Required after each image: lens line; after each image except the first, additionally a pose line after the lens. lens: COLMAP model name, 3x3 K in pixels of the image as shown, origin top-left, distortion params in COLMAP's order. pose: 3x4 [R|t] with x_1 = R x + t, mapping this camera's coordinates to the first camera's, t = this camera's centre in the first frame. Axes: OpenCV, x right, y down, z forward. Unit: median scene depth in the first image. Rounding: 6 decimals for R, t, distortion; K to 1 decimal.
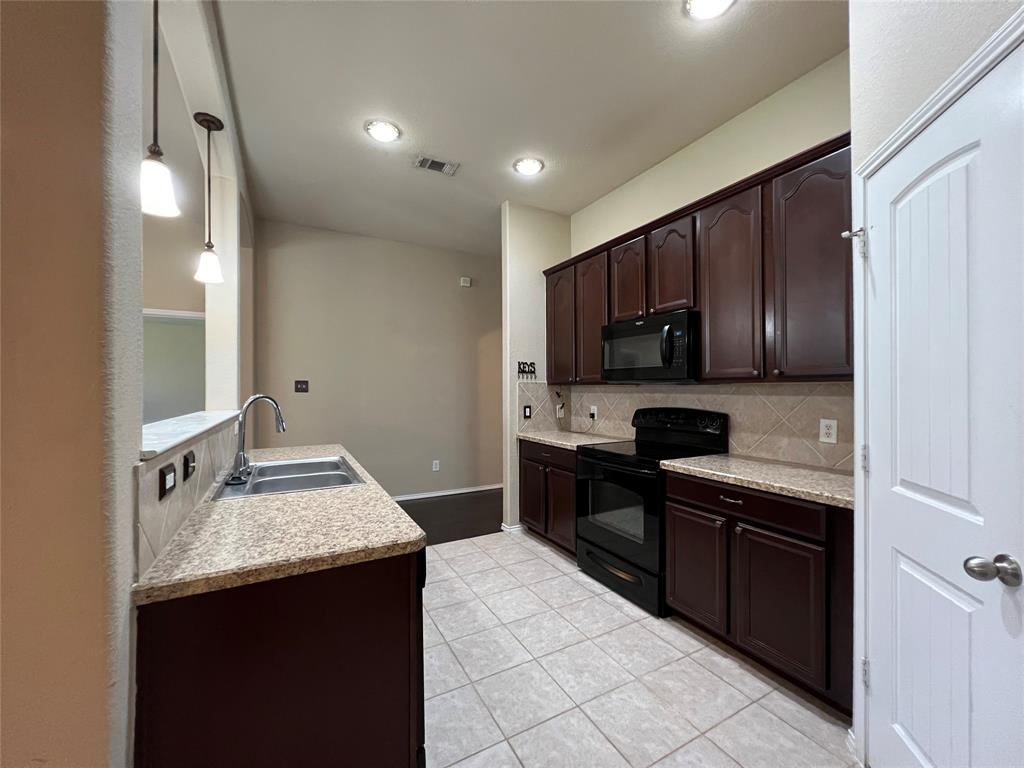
lens RADIAL K [[409.1, 0, 510.4], [0, 409.1, 389.0], [0, 0, 1]] dist [0.000098, 0.000464]
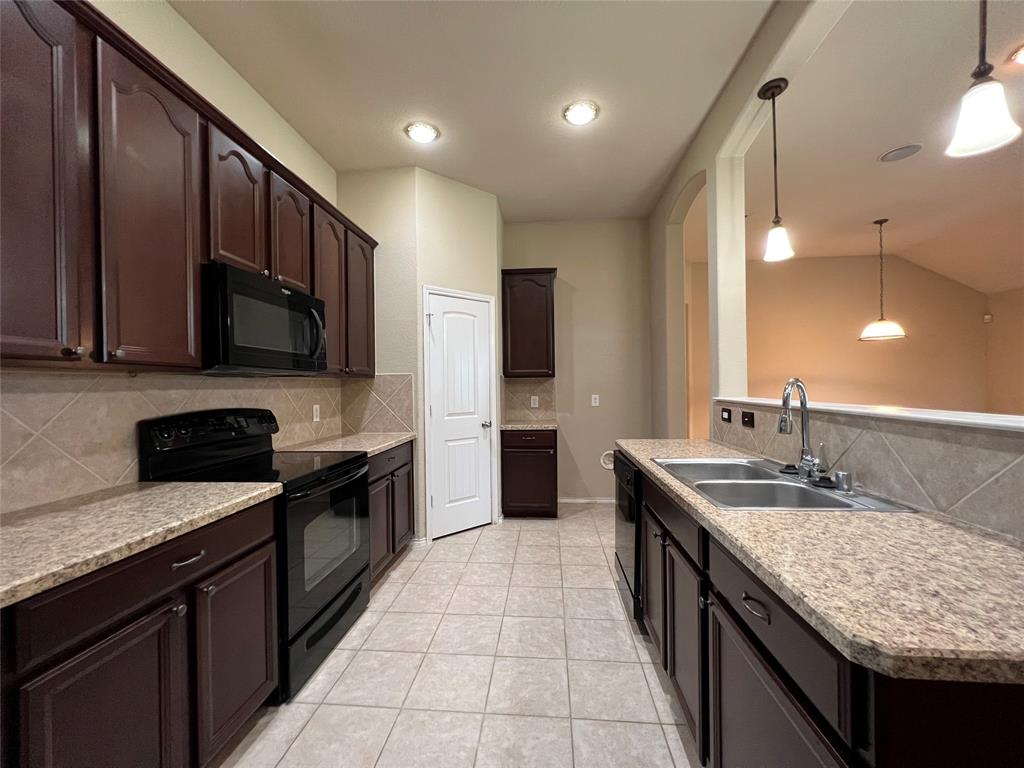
lens RADIAL K [[409.1, 0, 513.5], [0, 409.1, 385.7], [0, 0, 1]] dist [0.000098, 0.000464]
pose [[-0.834377, 0.012365, 0.551055, -0.501058], [0.016796, 0.999854, 0.002996, 0.014564], [-0.550938, 0.011755, -0.834463, 1.615463]]
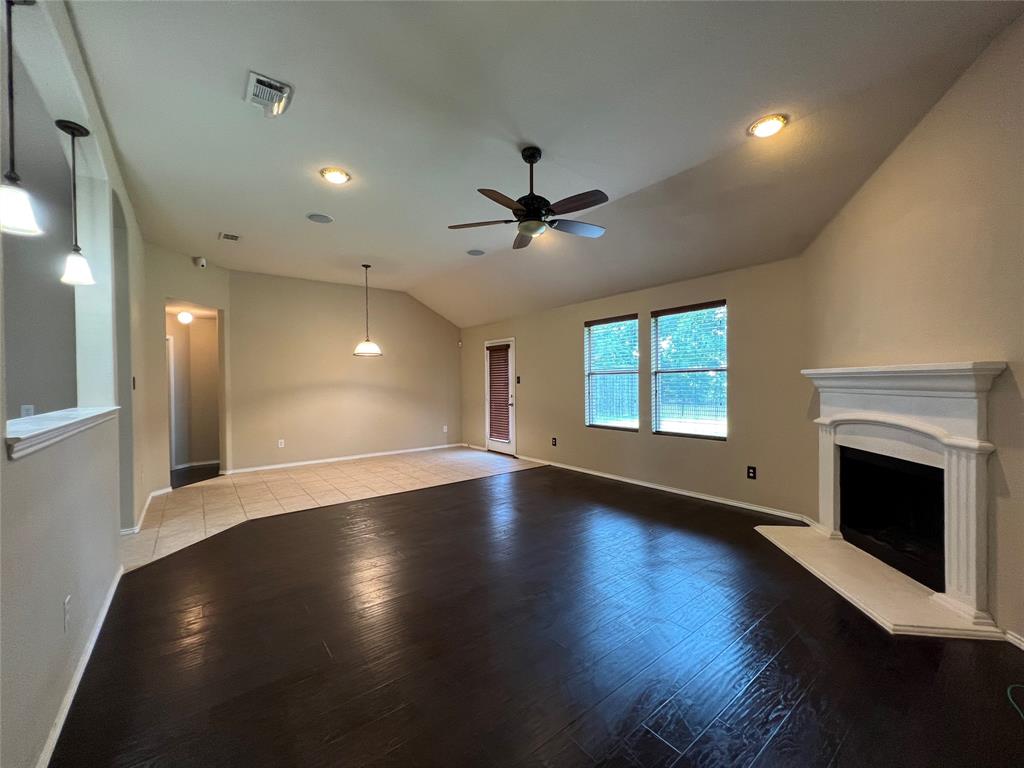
lens RADIAL K [[409.1, 0, 510.6], [0, 409.1, 383.5], [0, 0, 1]] dist [0.000098, 0.000464]
pose [[-0.986764, 0.014928, -0.161475, -1.362122], [0.014045, 0.999880, 0.006607, 0.002122], [0.161554, 0.004252, -0.986855, 1.696684]]
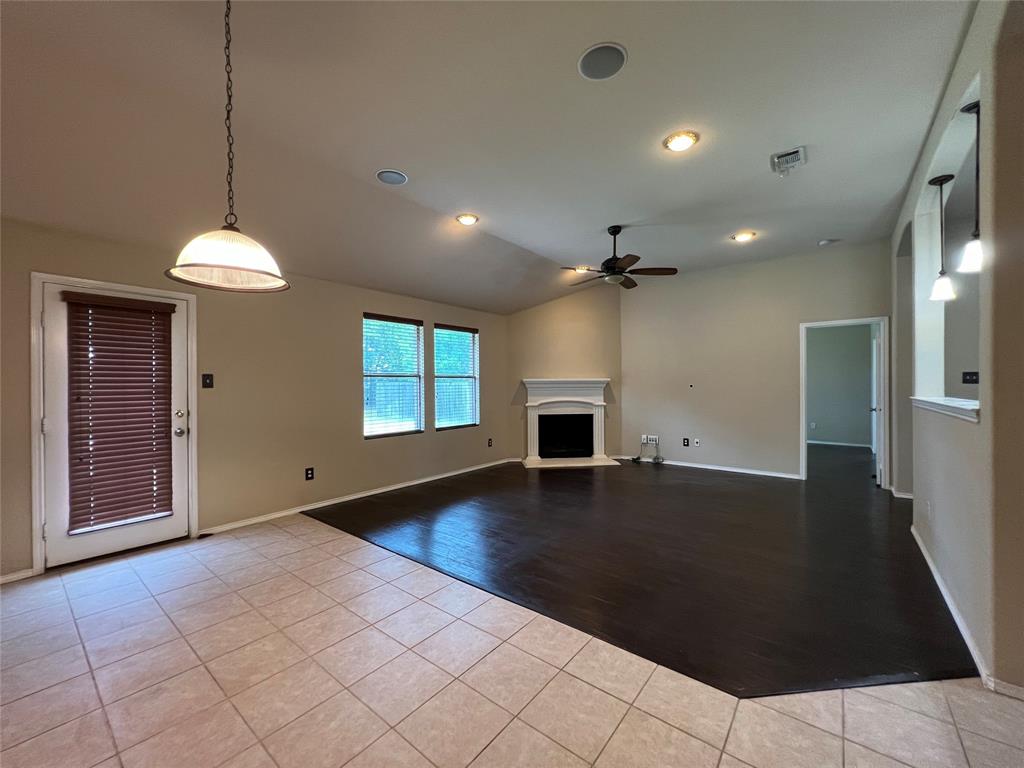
lens RADIAL K [[409.1, 0, 511.8], [0, 409.1, 387.4], [0, 0, 1]] dist [0.000098, 0.000464]
pose [[0.387306, 0.007679, -0.921919, -0.039691], [0.002204, 0.999955, 0.009255, 0.009184], [0.921949, -0.005617, 0.387271, -0.809992]]
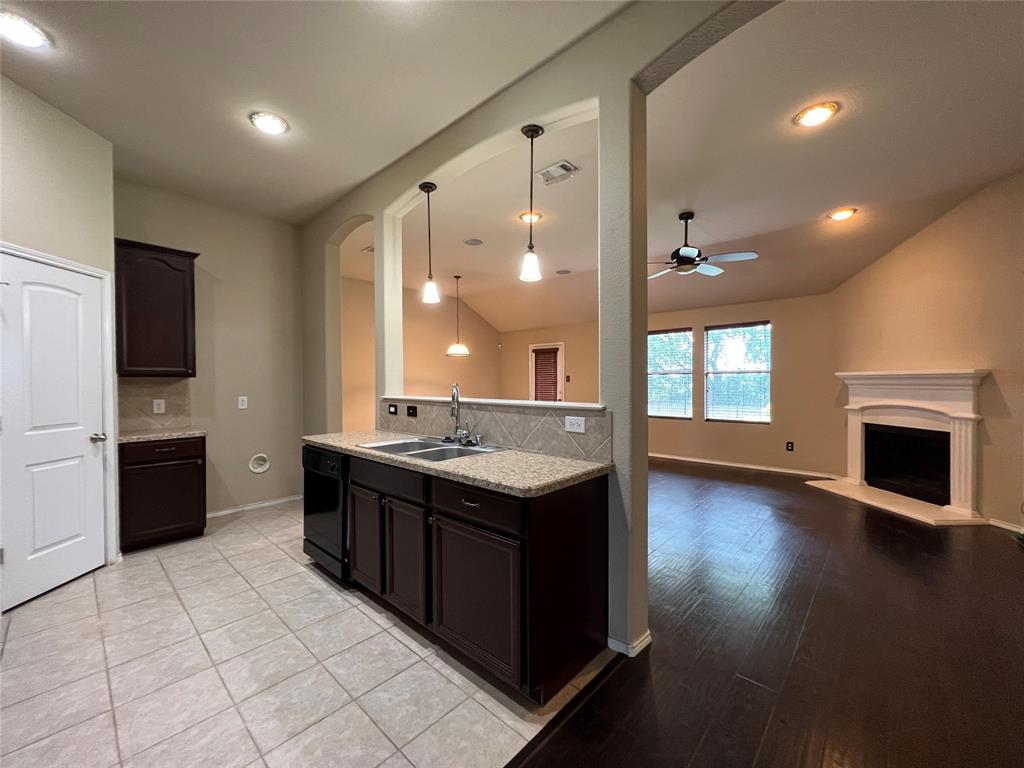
lens RADIAL K [[409.1, 0, 511.2], [0, 409.1, 383.3], [0, 0, 1]] dist [0.000098, 0.000464]
pose [[-0.946184, 0.008897, -0.323507, -0.307362], [0.006812, 0.999948, 0.007577, 0.005419], [0.323558, 0.004965, -0.946195, 1.895504]]
